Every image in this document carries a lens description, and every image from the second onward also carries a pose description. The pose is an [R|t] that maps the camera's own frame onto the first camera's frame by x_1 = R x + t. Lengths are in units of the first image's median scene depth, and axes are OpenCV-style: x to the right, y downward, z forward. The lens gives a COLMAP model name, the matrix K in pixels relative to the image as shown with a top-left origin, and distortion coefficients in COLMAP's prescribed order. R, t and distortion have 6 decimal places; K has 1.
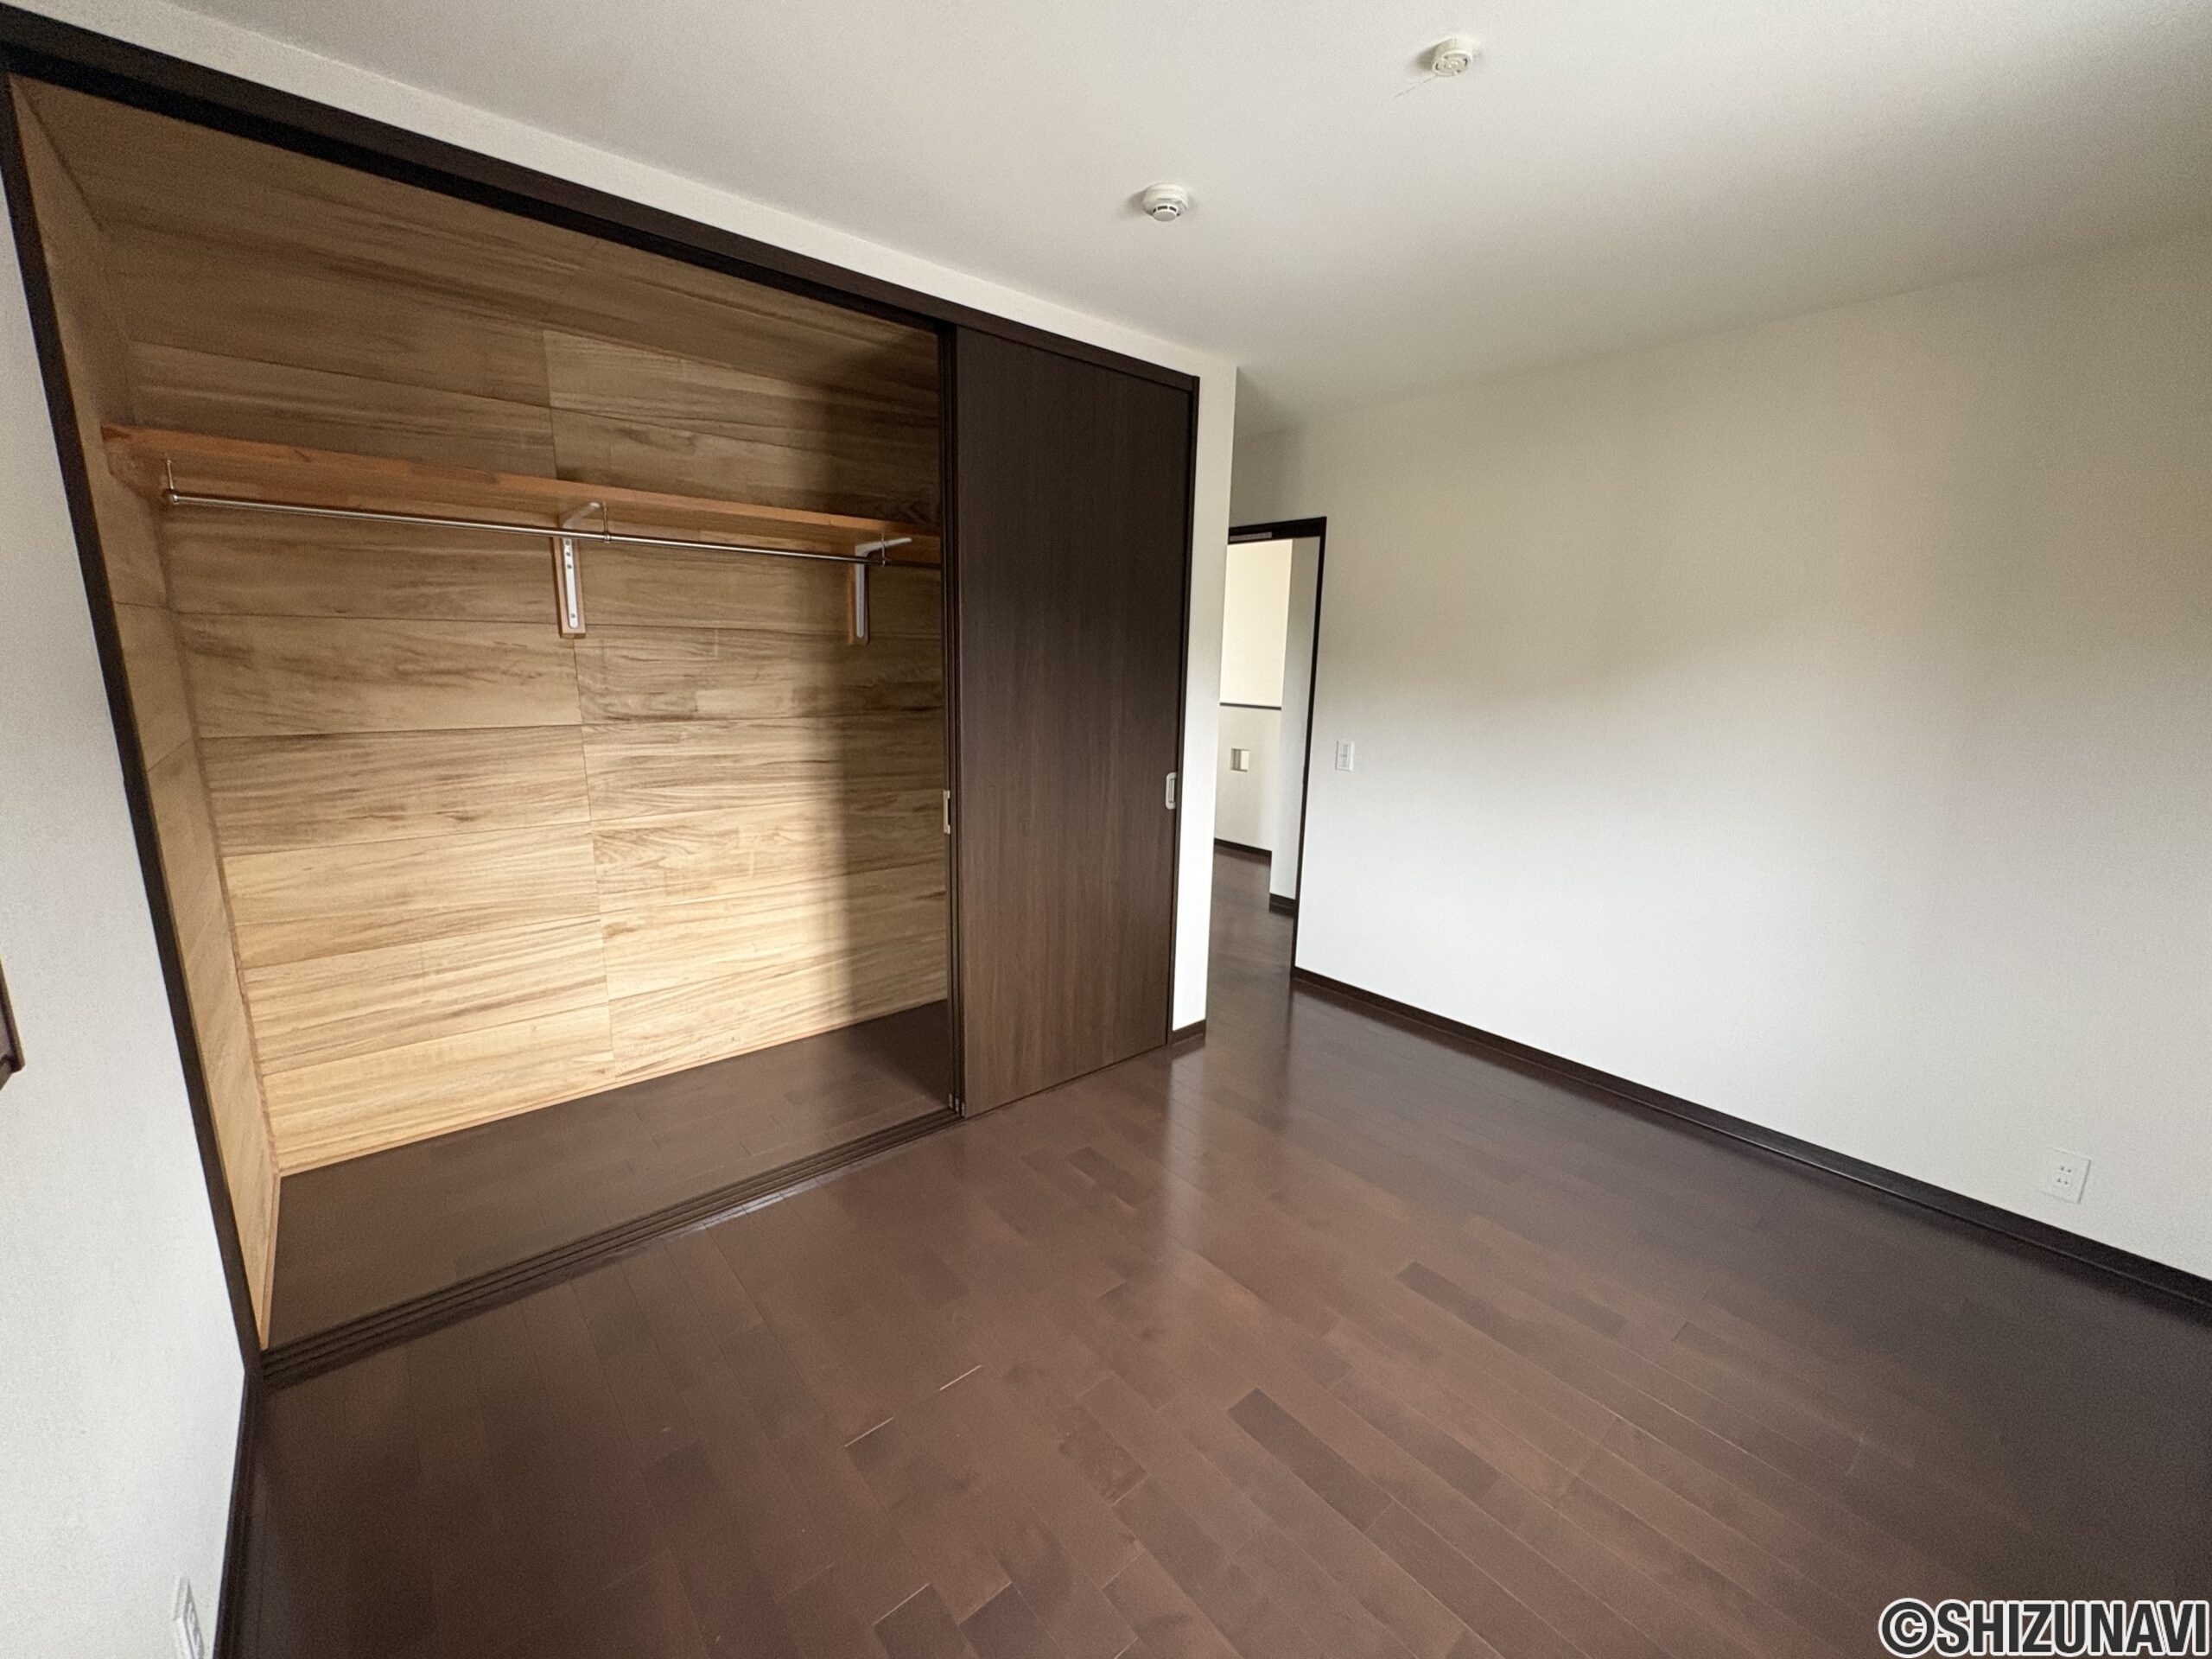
lens RADIAL K [[883.0, 0, 1106.7], [0, 883.0, 833.1], [0, 0, 1]] dist [0.000730, 0.000333]
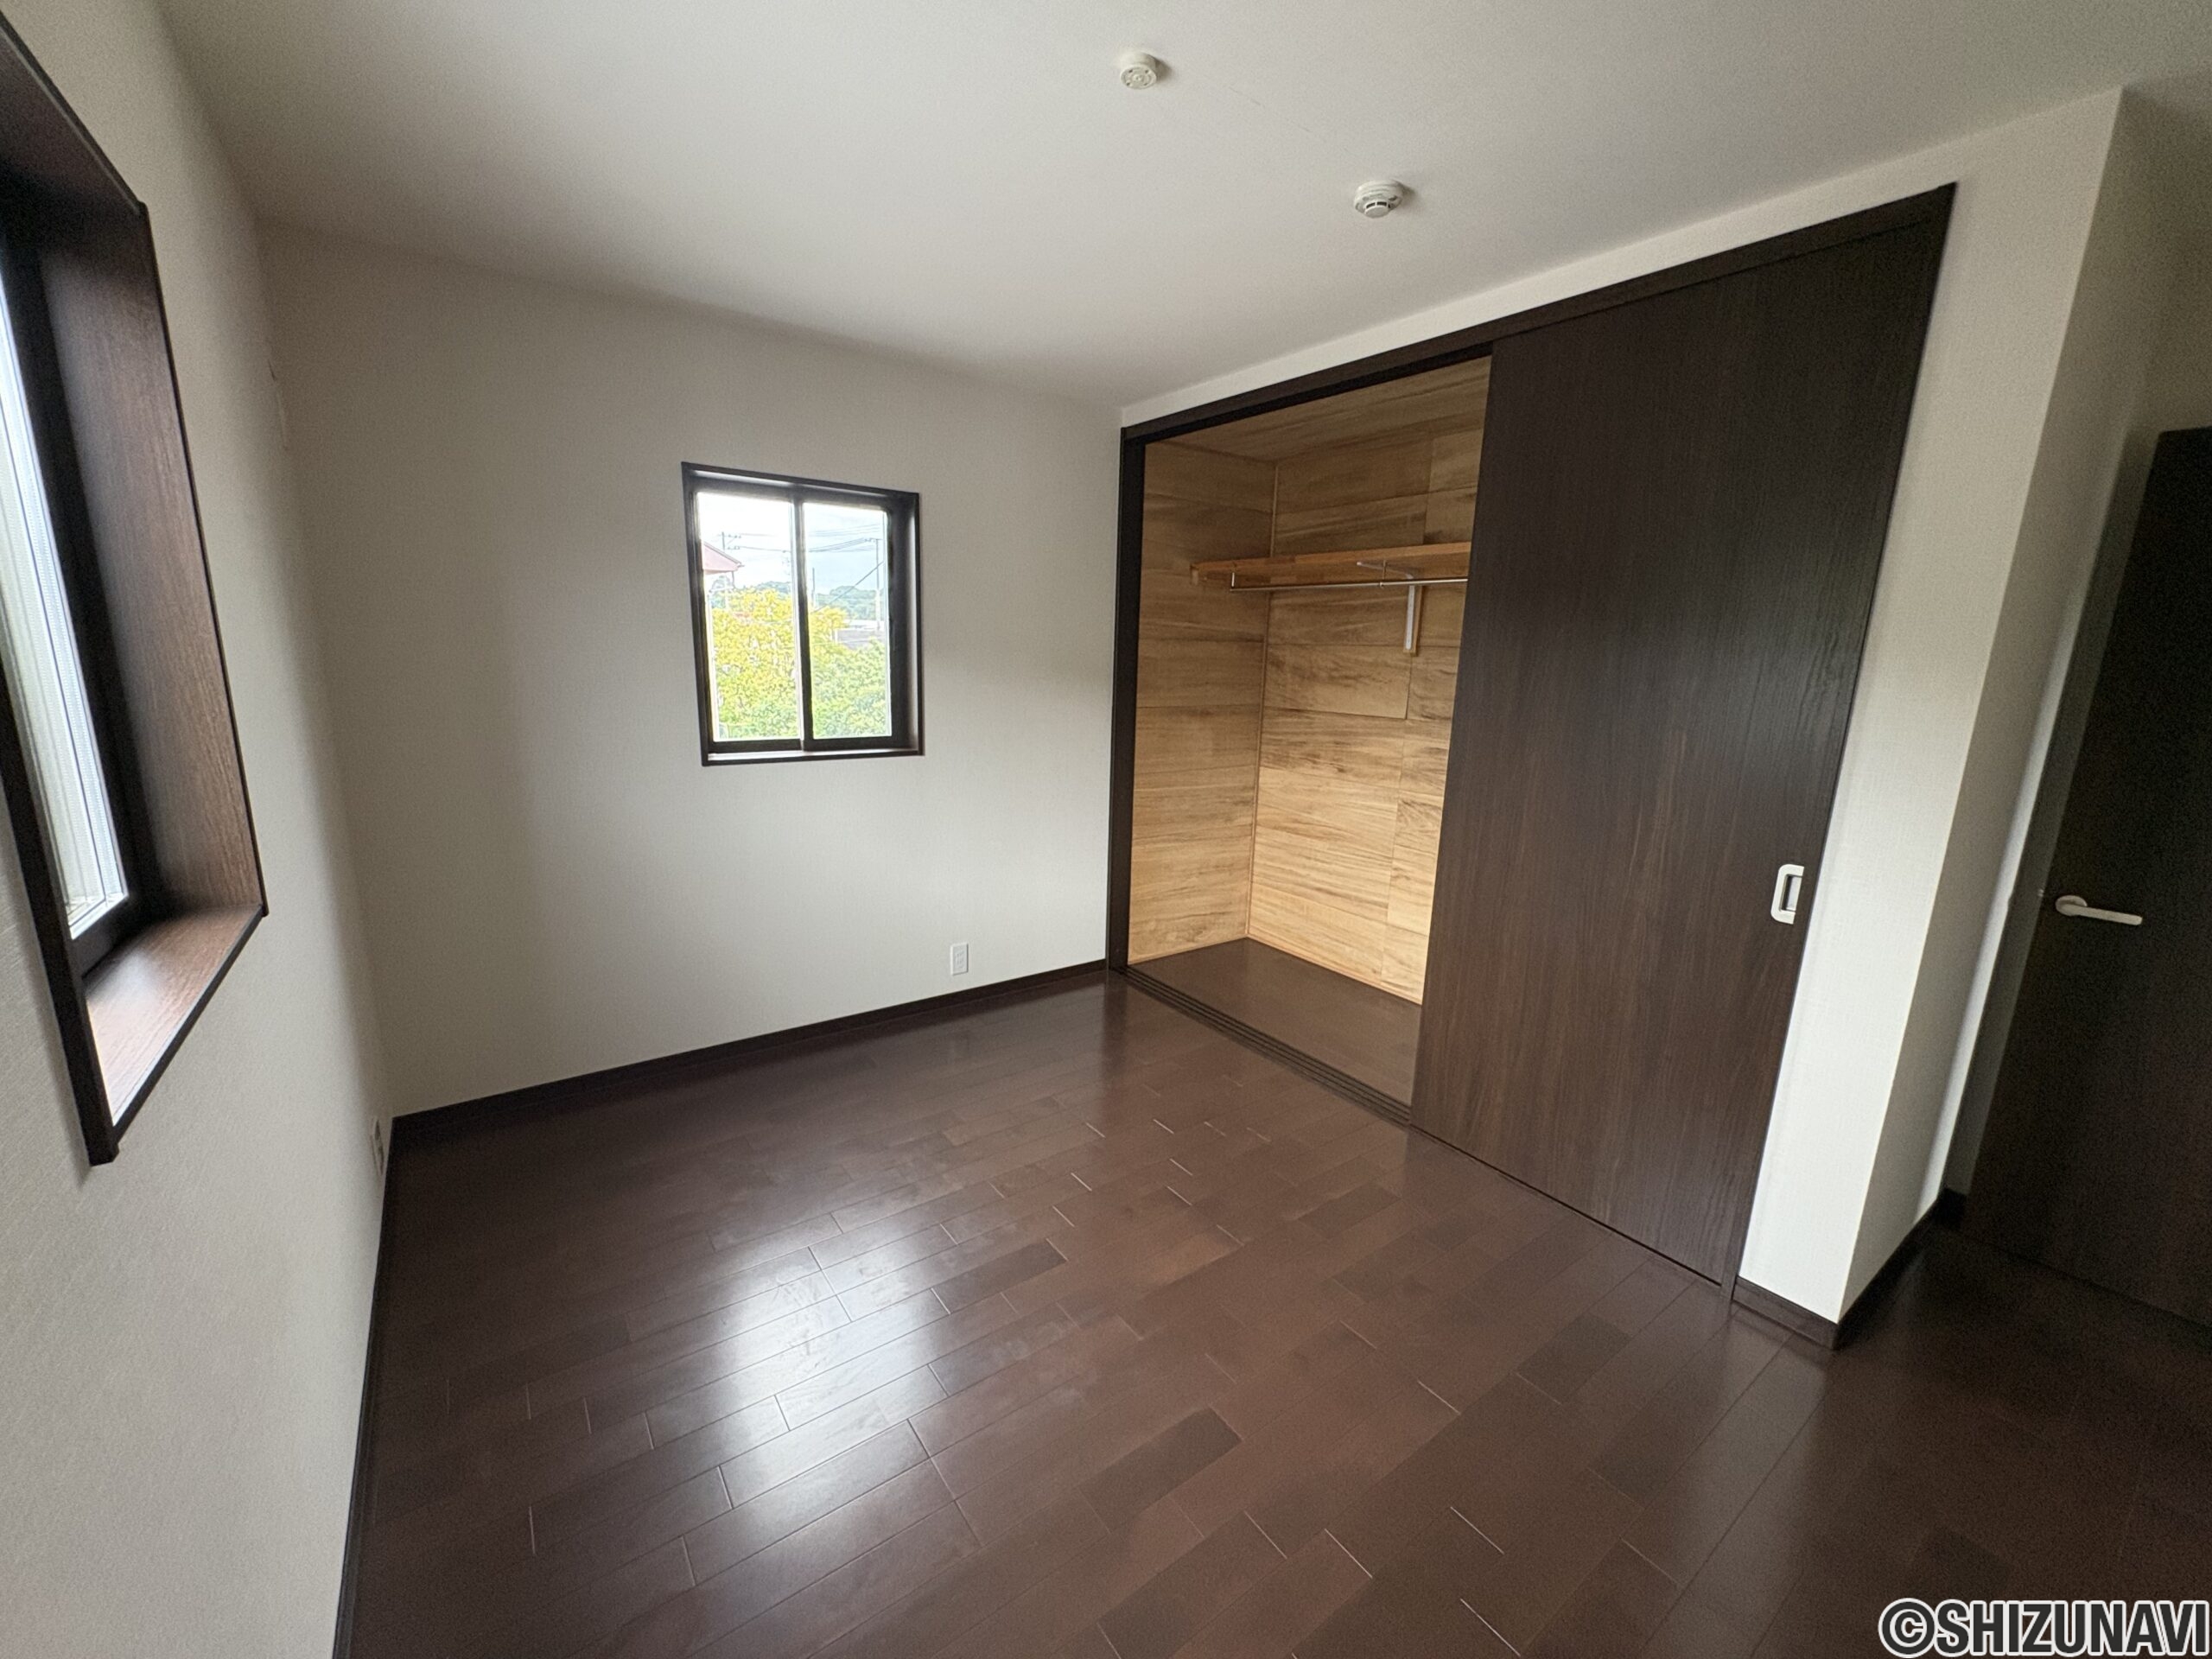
lens RADIAL K [[883.0, 0, 1106.7], [0, 883.0, 833.1], [0, 0, 1]] dist [0.000730, 0.000333]
pose [[-0.078824, 0.181450, -0.980236, 0.901191], [-0.232972, 0.952714, 0.195089, -0.123441], [0.969284, 0.243746, -0.032824, 0.694434]]
